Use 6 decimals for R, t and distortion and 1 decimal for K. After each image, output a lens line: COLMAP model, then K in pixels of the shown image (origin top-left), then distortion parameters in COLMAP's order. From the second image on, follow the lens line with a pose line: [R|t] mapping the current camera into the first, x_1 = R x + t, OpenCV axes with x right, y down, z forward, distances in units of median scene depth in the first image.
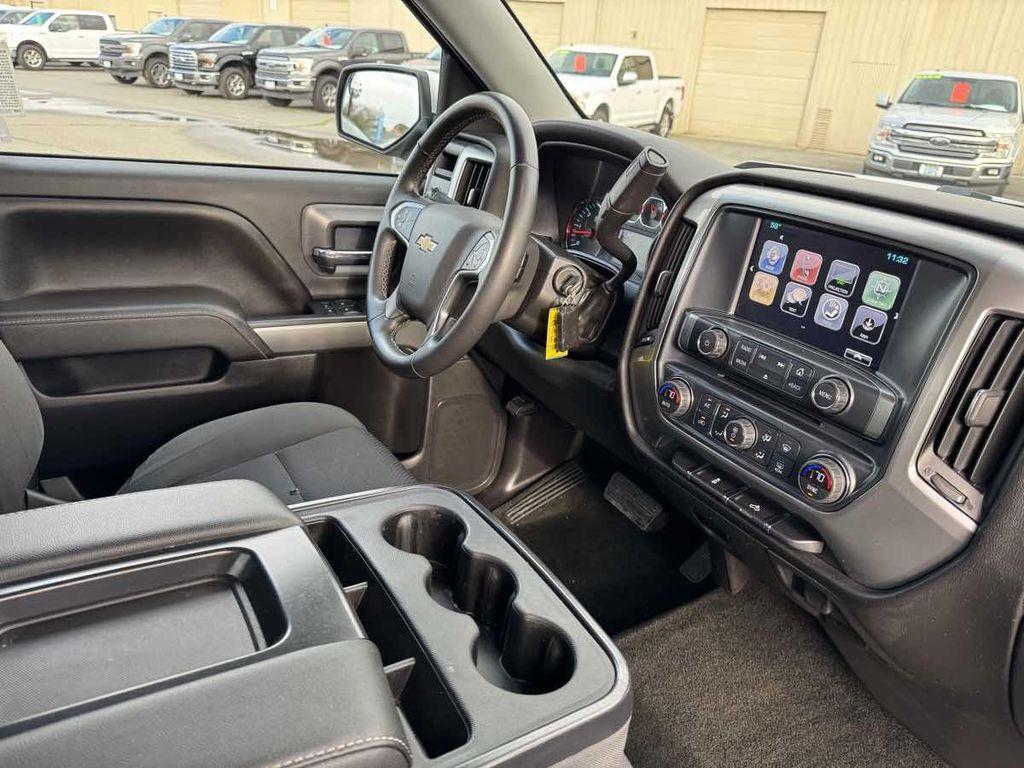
lens RADIAL K [[721.7, 0, 512.0], [0, 721.7, 384.0], [0, 0, 1]] dist [0.080882, -0.101750]
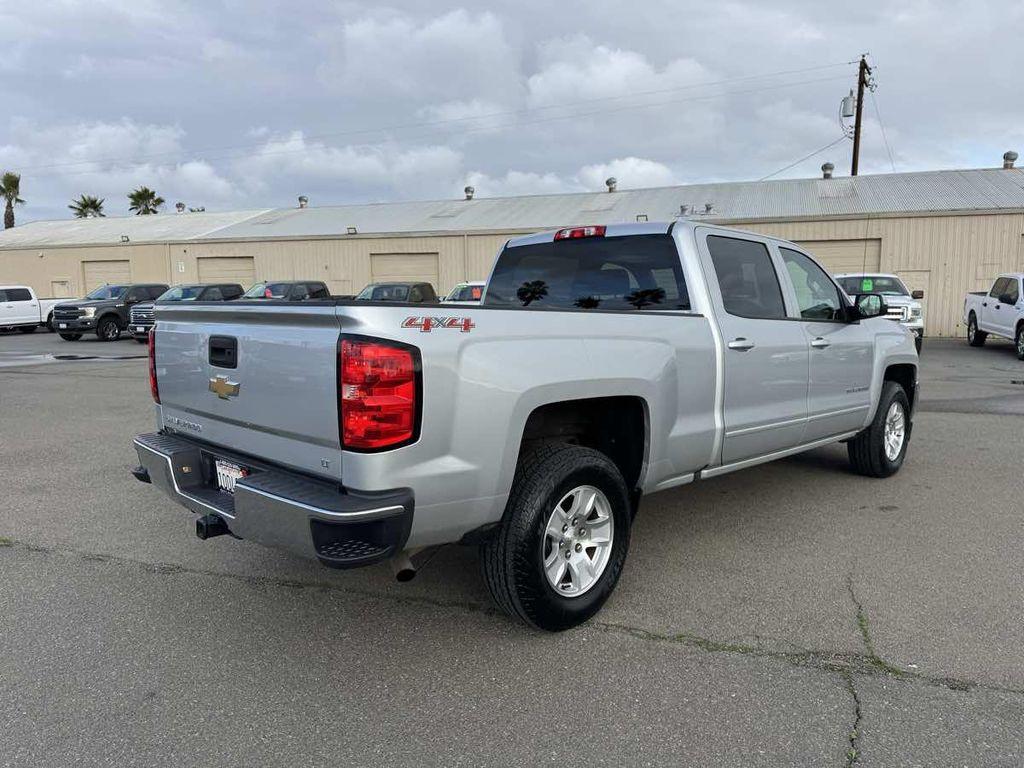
lens RADIAL K [[723.1, 0, 505.6], [0, 723.1, 390.1], [0, 0, 1]] dist [0.049842, -0.051117]
pose [[0.967059, -0.113307, 0.227944, -0.171746], [0.171477, 0.951781, -0.254380, 0.099641], [-0.188130, 0.285088, 0.939857, -0.253096]]
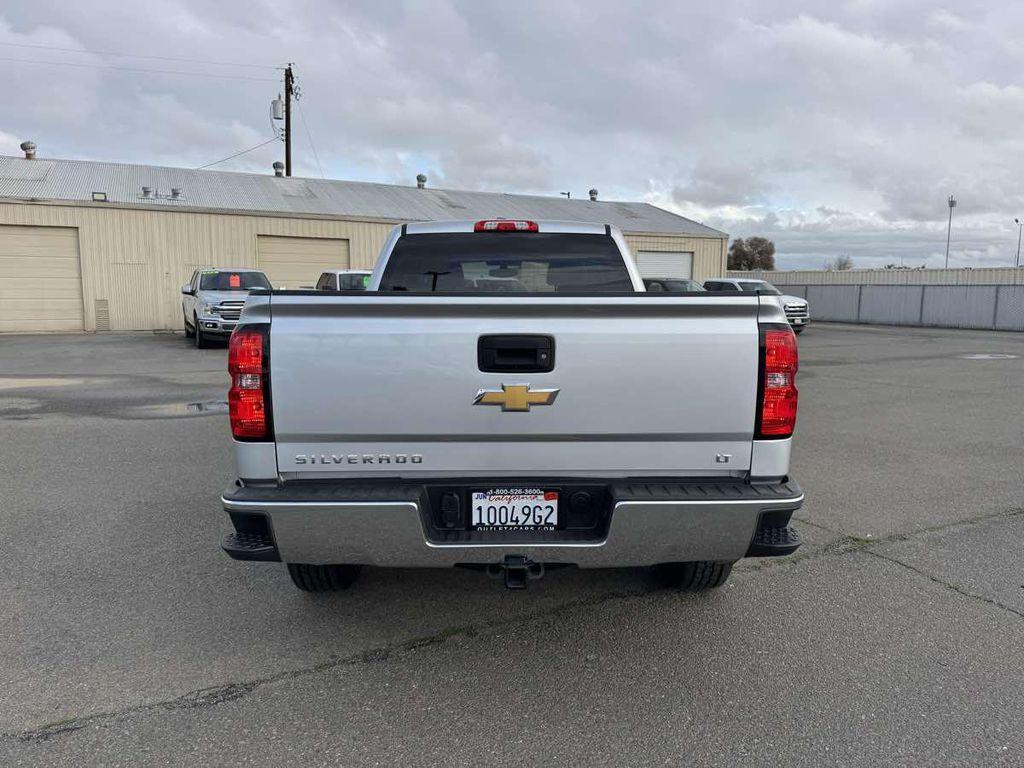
lens RADIAL K [[721.7, 0, 512.0], [0, 721.7, 384.0], [0, 0, 1]] dist [0.080882, -0.101750]
pose [[0.491586, -0.184834, 0.850987, -0.320188], [0.379324, 0.925085, -0.018195, 0.041280], [-0.783873, 0.331744, 0.524871, -0.147111]]
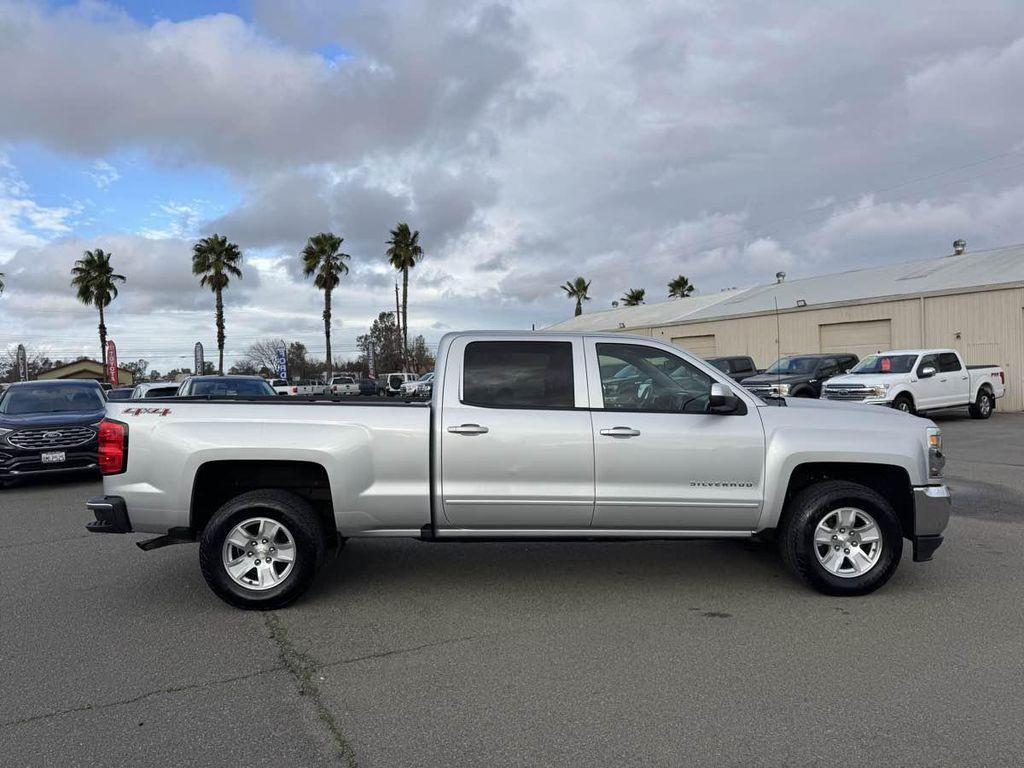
lens RADIAL K [[721.7, 0, 512.0], [0, 721.7, 384.0], [0, 0, 1]] dist [0.080882, -0.101750]
pose [[0.872049, -0.094177, -0.480272, 0.118259], [-0.108047, 0.920053, -0.376600, 0.128969], [0.477343, 0.380306, 0.792156, -0.277496]]
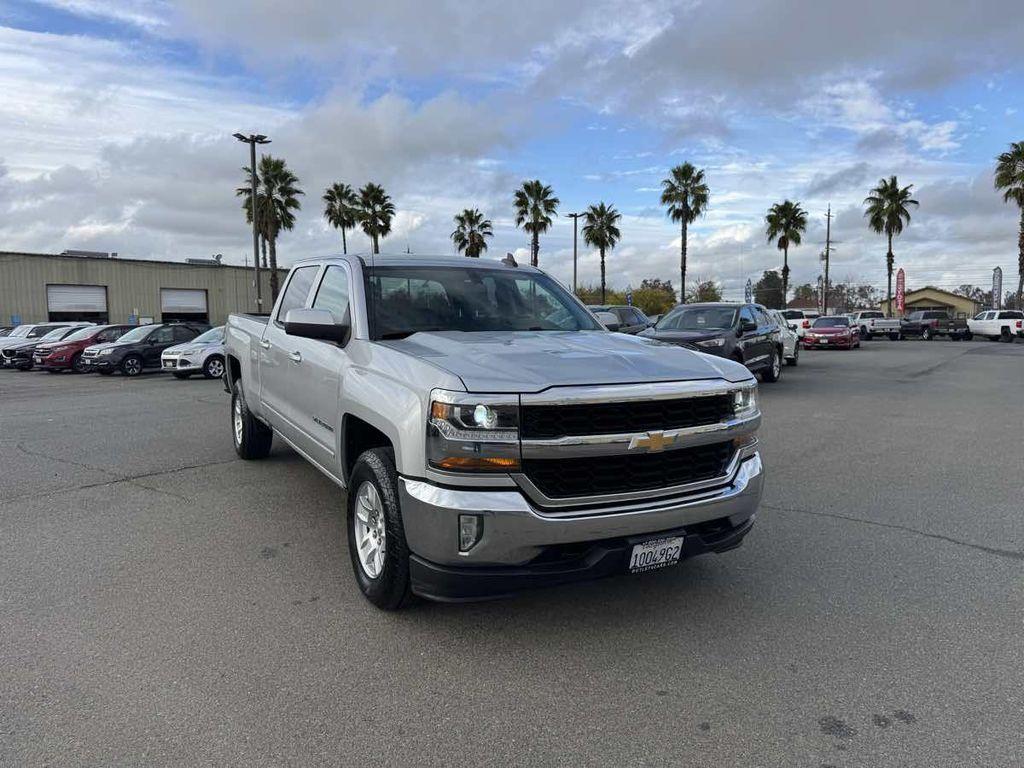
lens RADIAL K [[721.7, 0, 512.0], [0, 721.7, 384.0], [0, 0, 1]] dist [0.080882, -0.101750]
pose [[-0.030236, 0.011876, -0.999472, 0.303784], [-0.401847, 0.915417, 0.023034, -0.000639], [0.915208, 0.402331, -0.022906, 0.075868]]
